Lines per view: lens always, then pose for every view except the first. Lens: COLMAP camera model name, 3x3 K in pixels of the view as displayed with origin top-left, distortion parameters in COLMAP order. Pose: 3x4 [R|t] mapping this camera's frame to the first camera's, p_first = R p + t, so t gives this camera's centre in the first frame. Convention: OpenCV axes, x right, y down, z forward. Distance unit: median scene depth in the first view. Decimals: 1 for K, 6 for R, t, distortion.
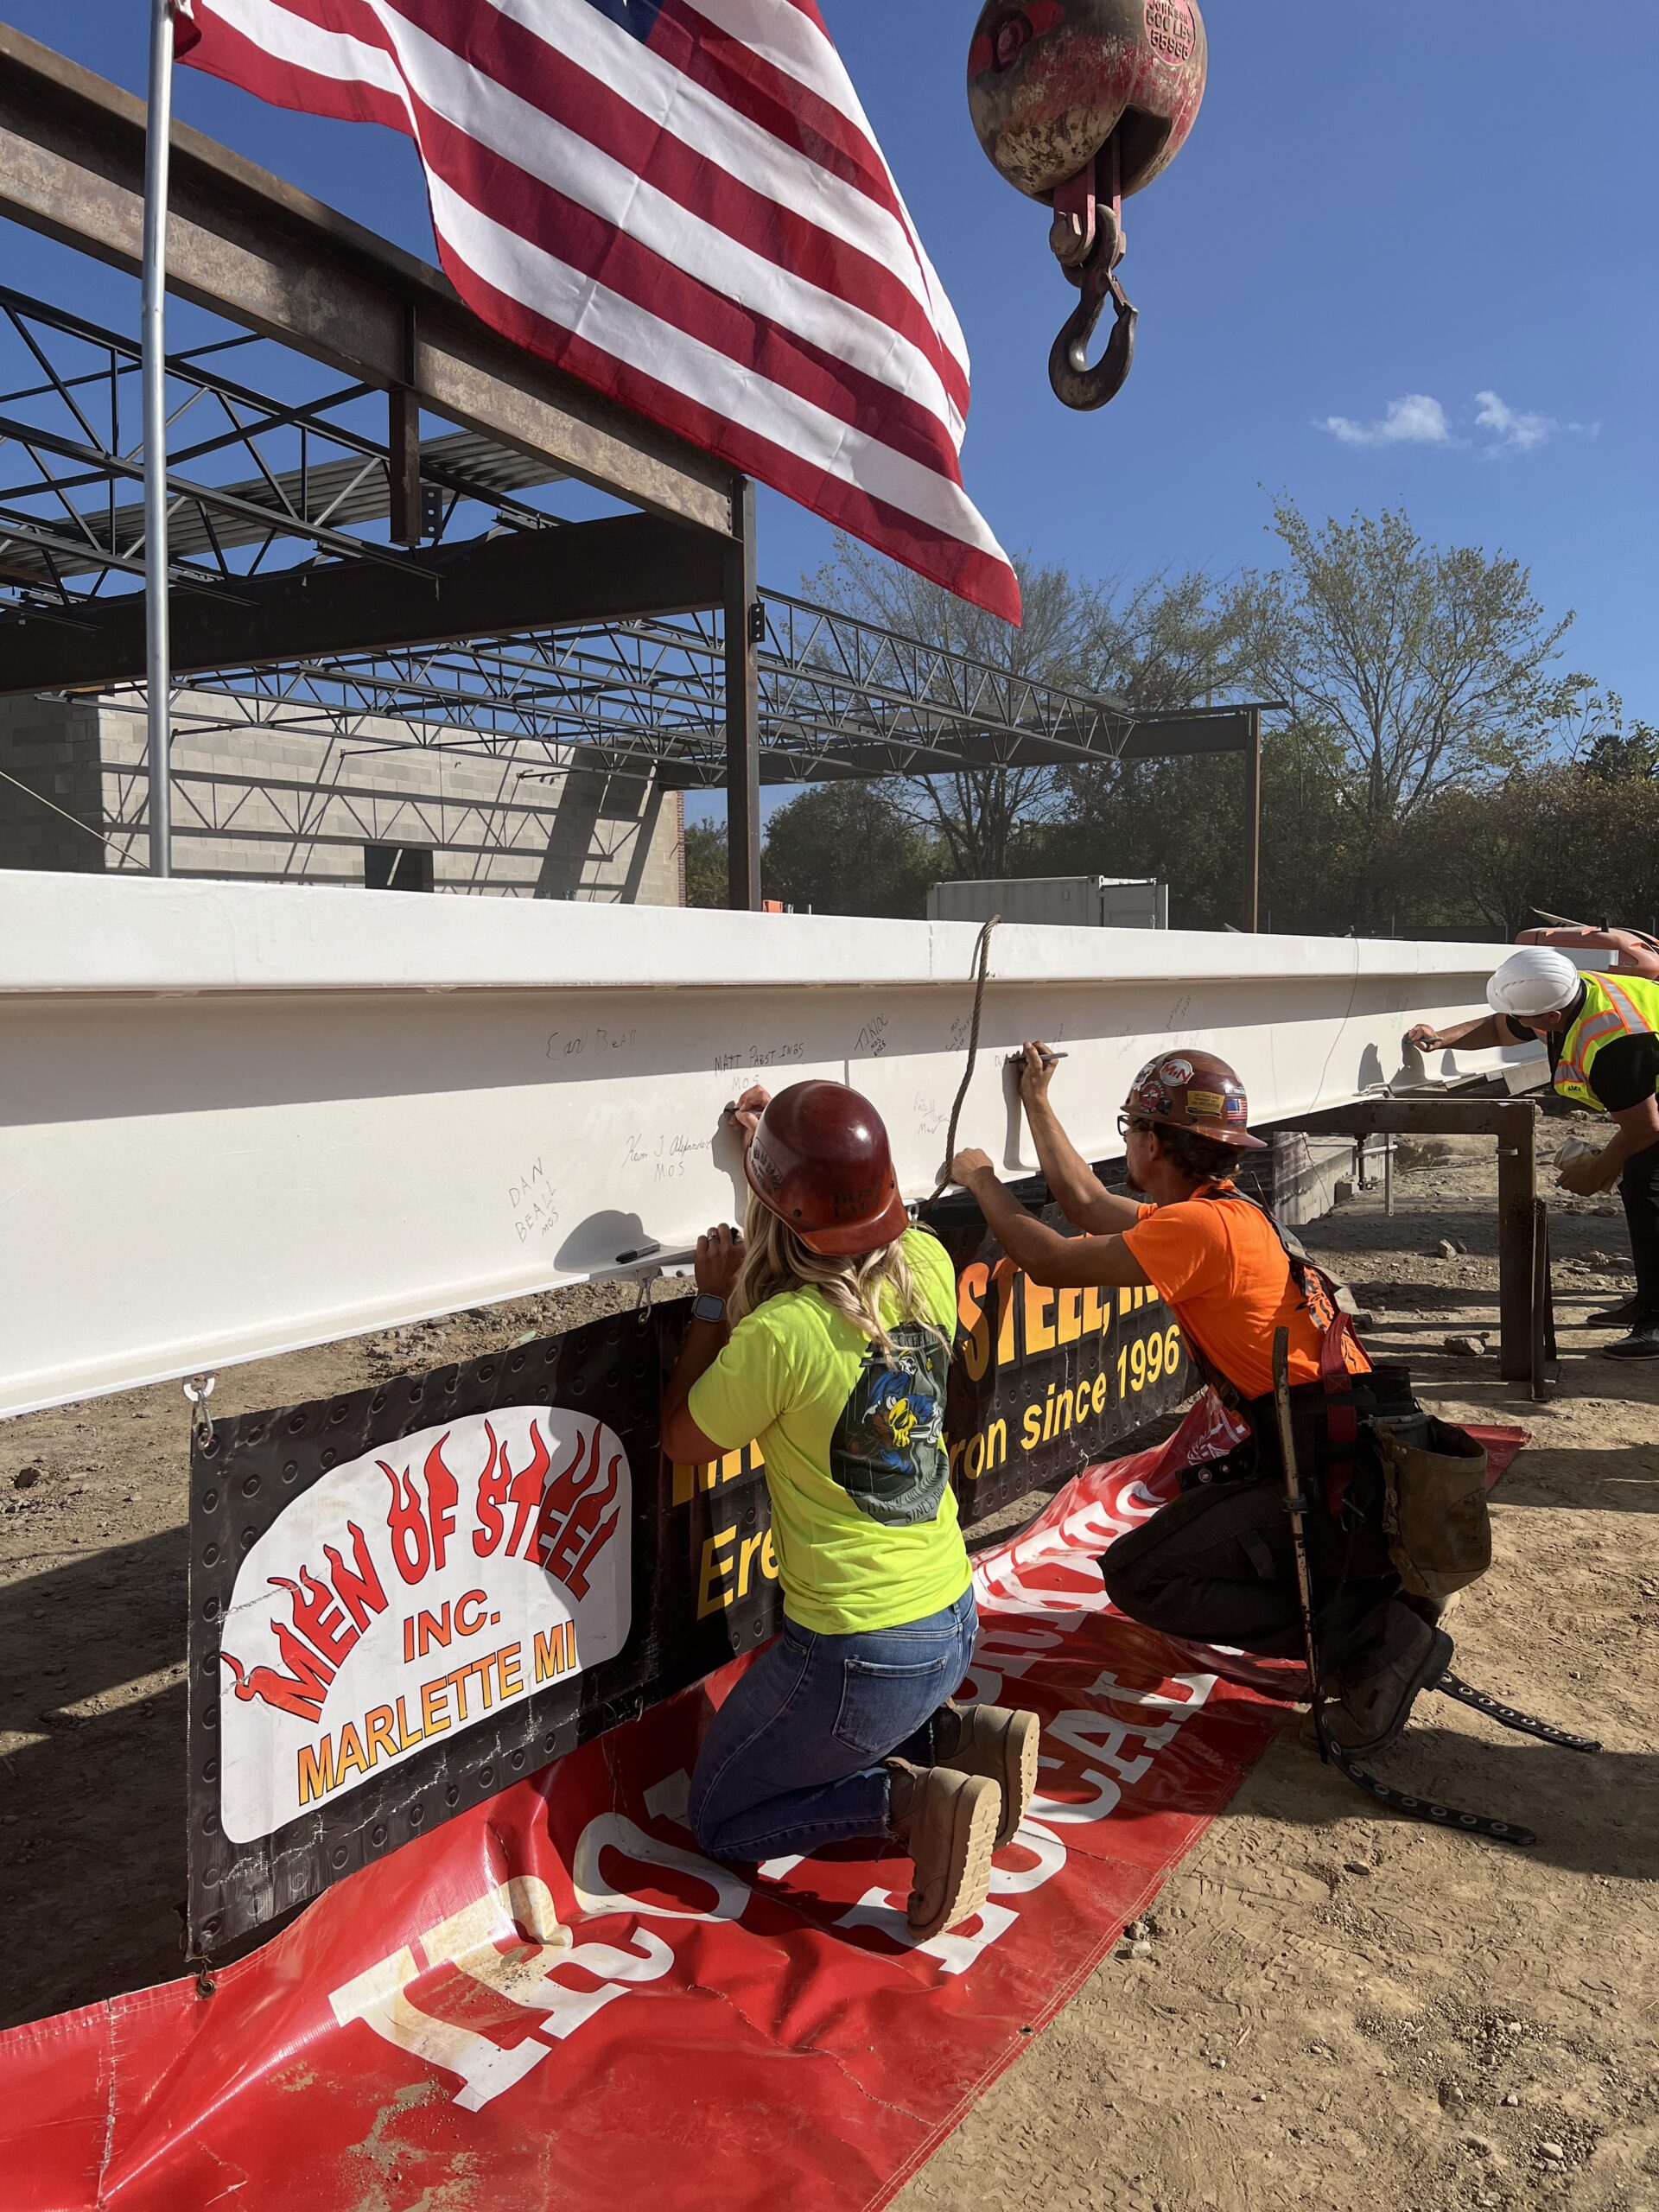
lens RADIAL K [[1662.6, 0, 807.0], [0, 1662.6, 1096.9], [0, 0, 1]] dist [0.055949, -0.064207]
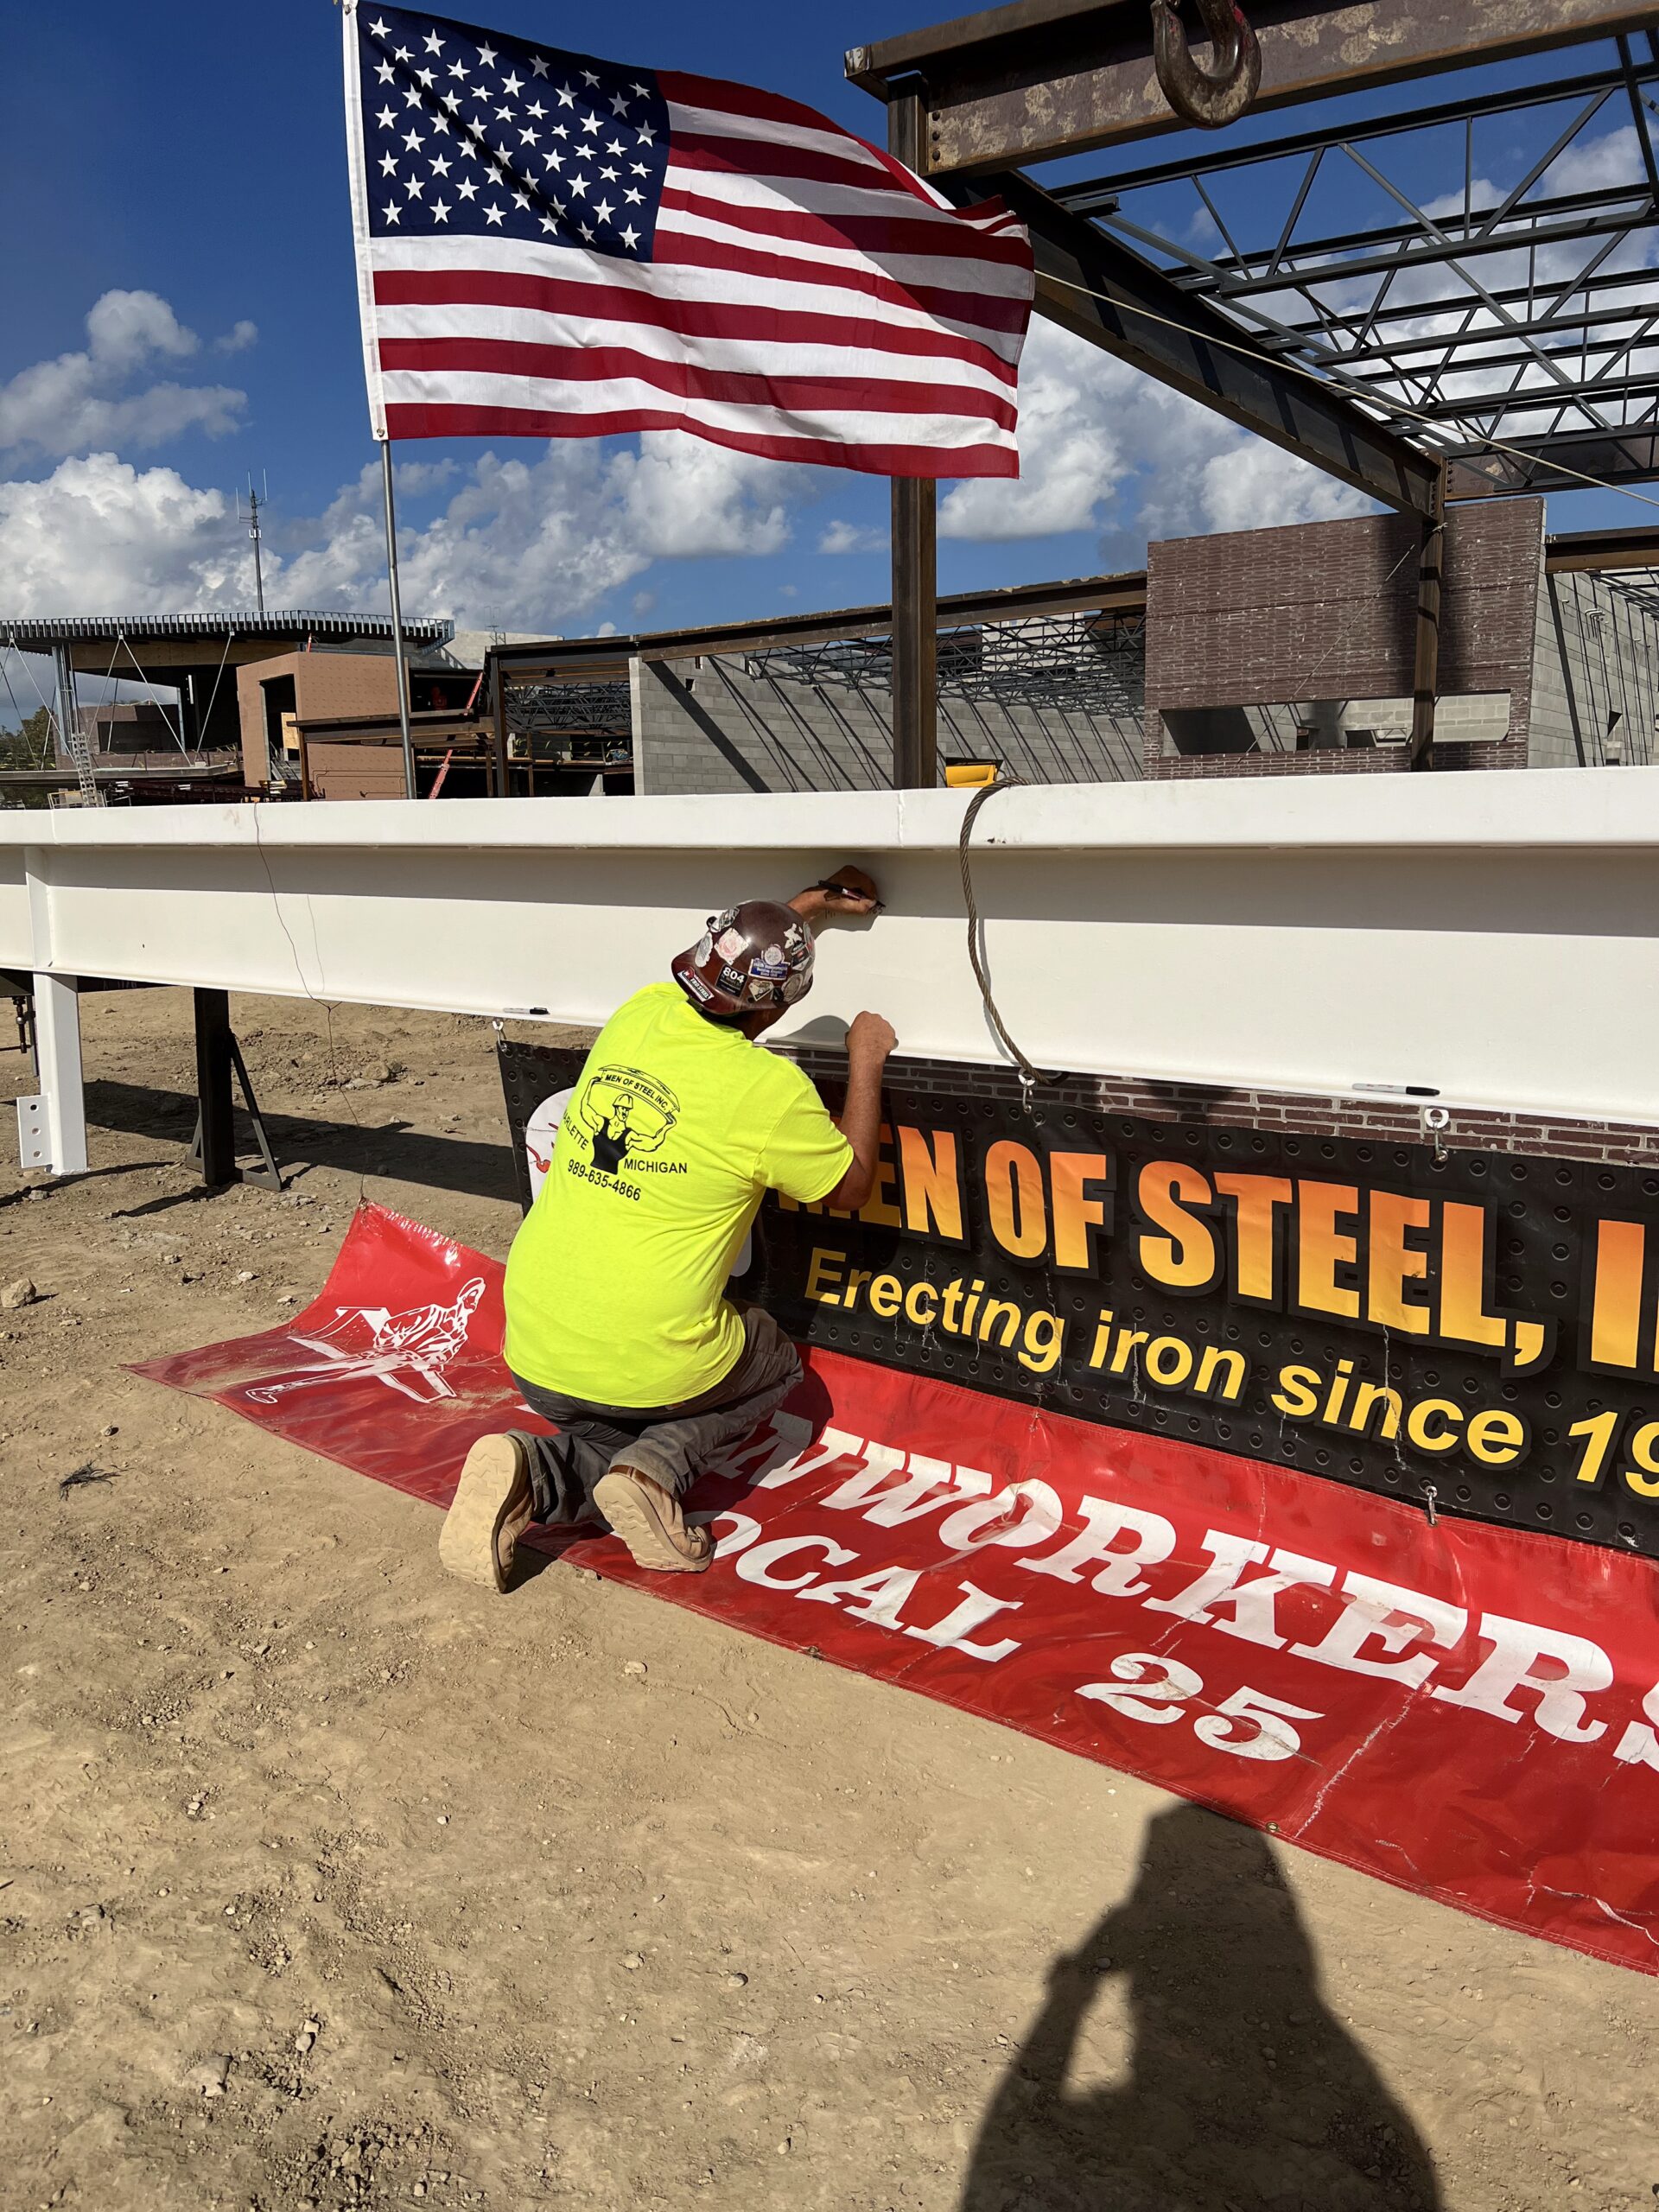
lens RADIAL K [[1662.6, 0, 800.0], [0, 1662.6, 1112.8], [0, 0, 1]] dist [0.055949, -0.064207]
pose [[-0.089754, 0.176445, -0.980210, 0.322283], [-0.064206, 0.981110, 0.182486, -0.024720], [0.993892, 0.079314, -0.076730, 0.278428]]
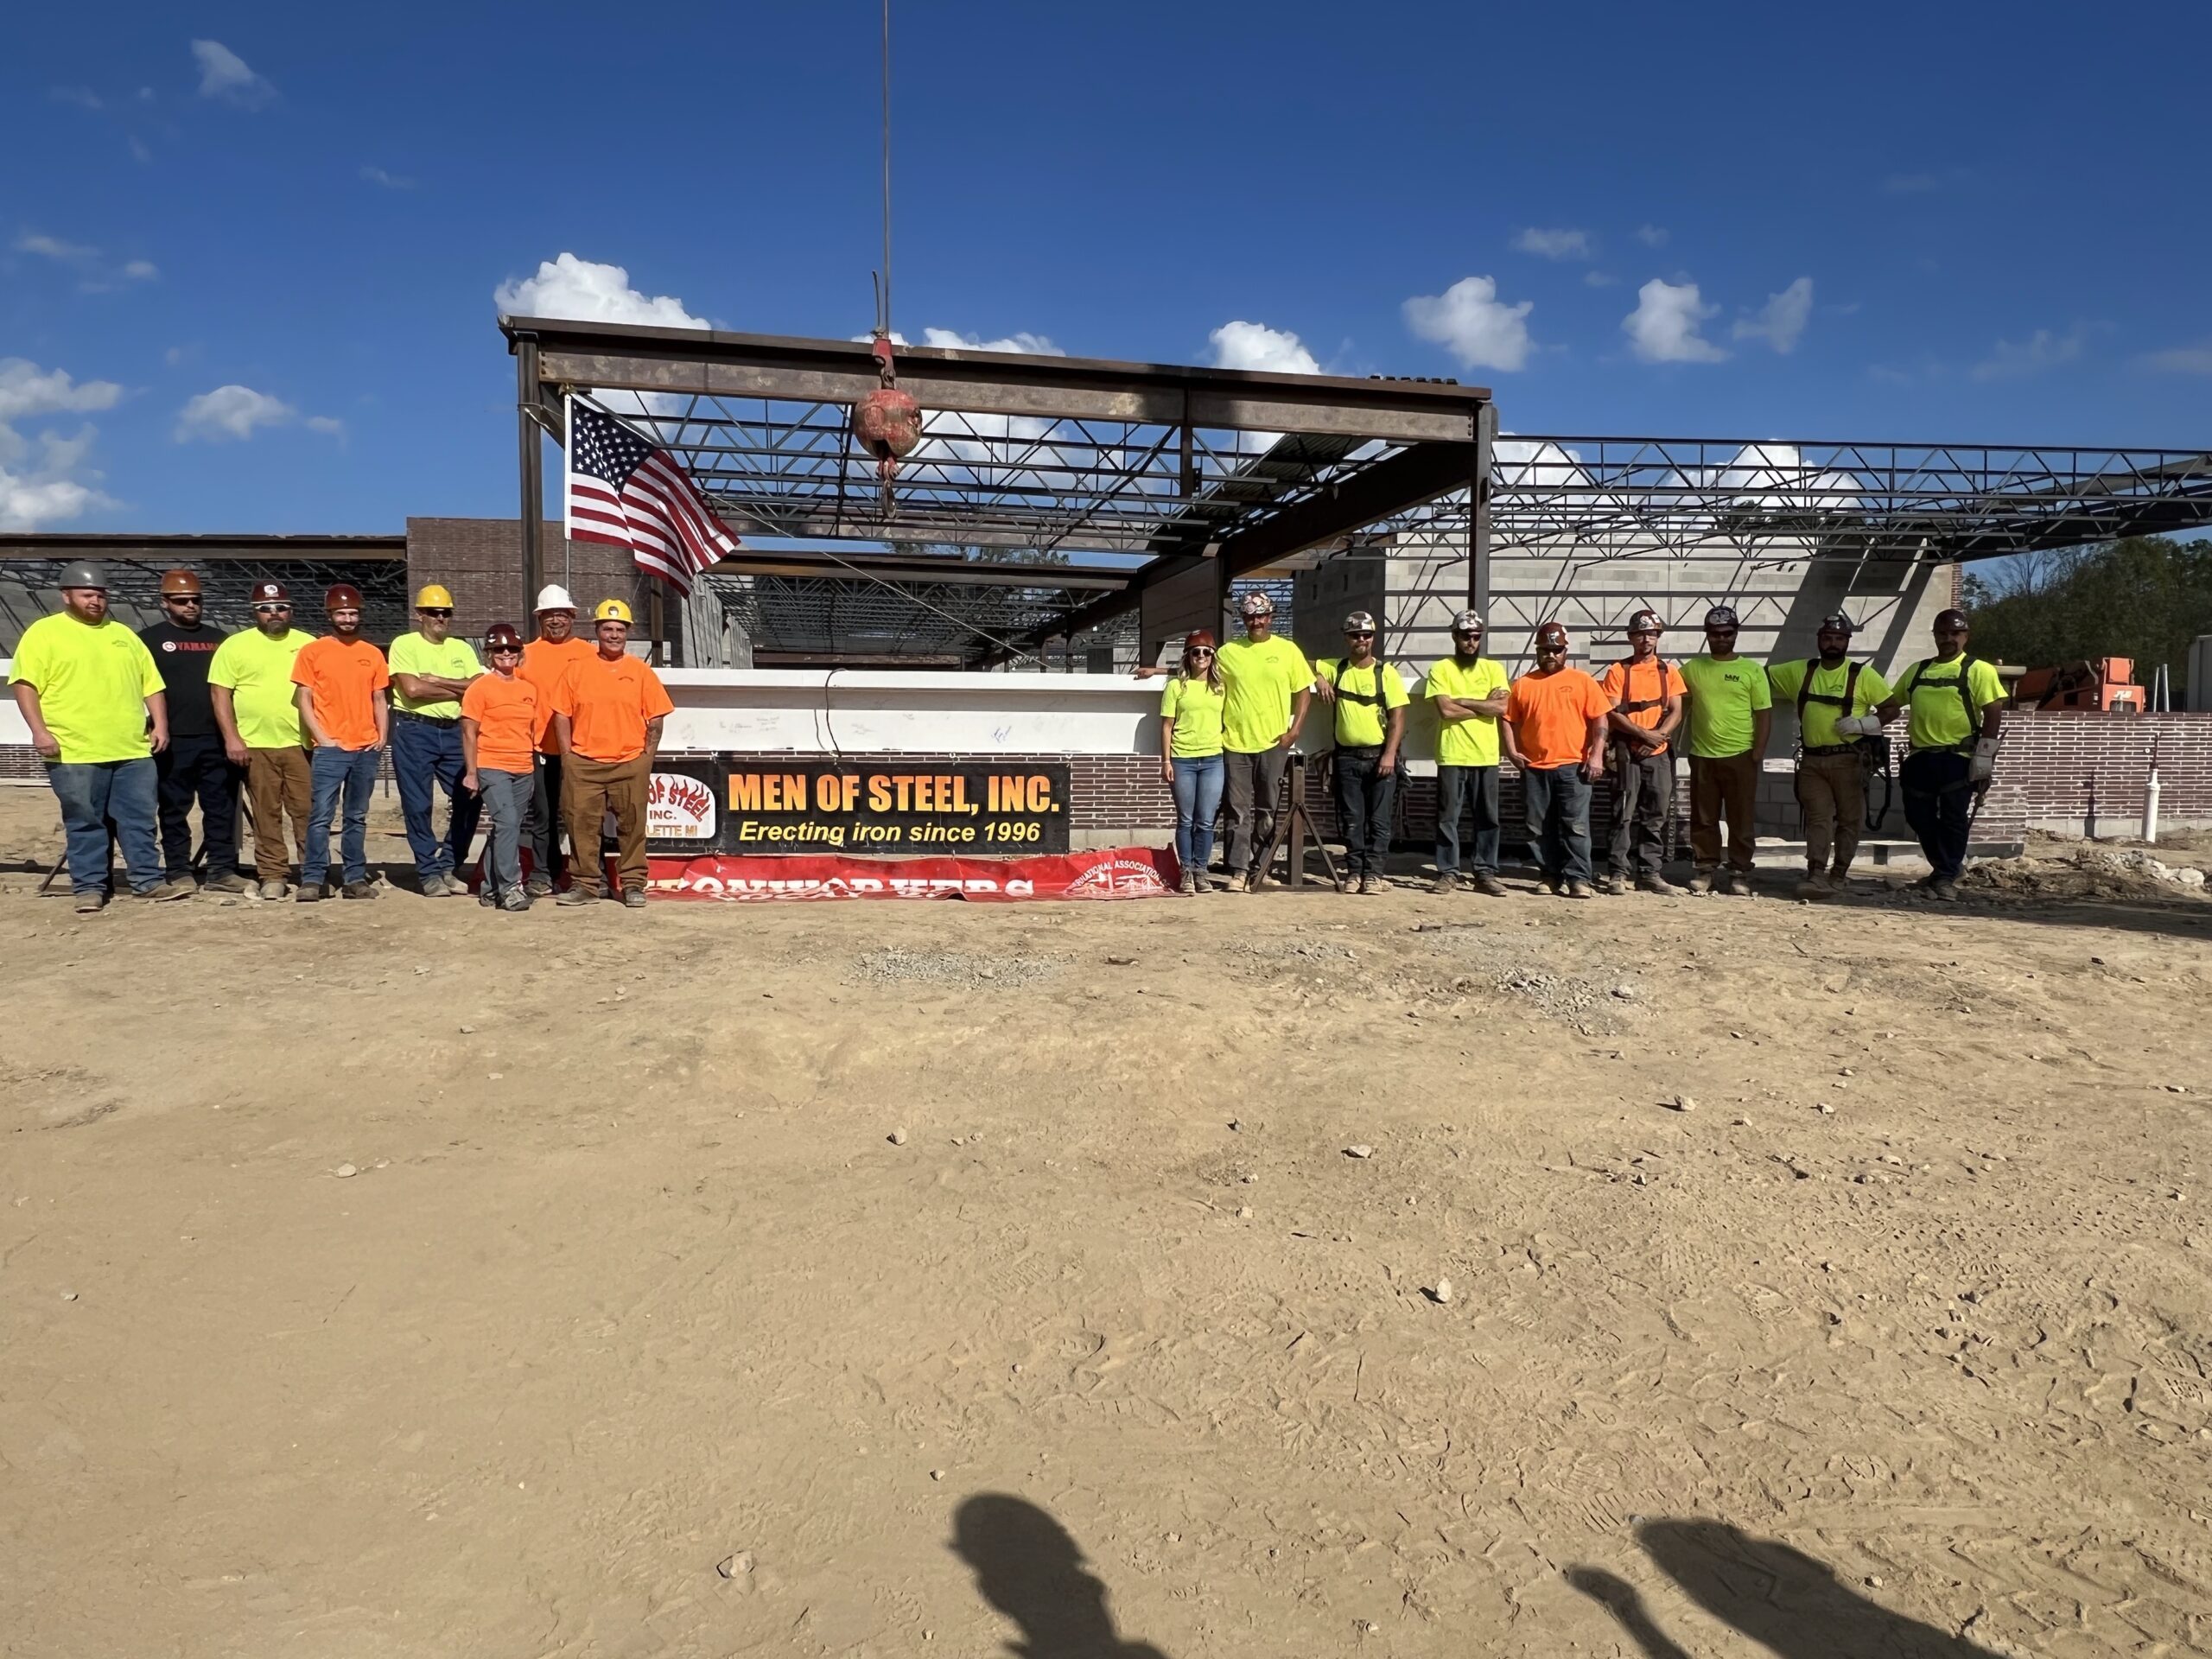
lens RADIAL K [[1432.4, 0, 1090.7], [0, 1432.4, 830.5], [0, 0, 1]] dist [0.004669, -0.010569]
pose [[0.626319, 0.059864, -0.777265, 0.821945], [-0.069280, 0.997376, 0.020991, 0.038962], [0.776482, 0.040701, 0.628823, -0.142351]]
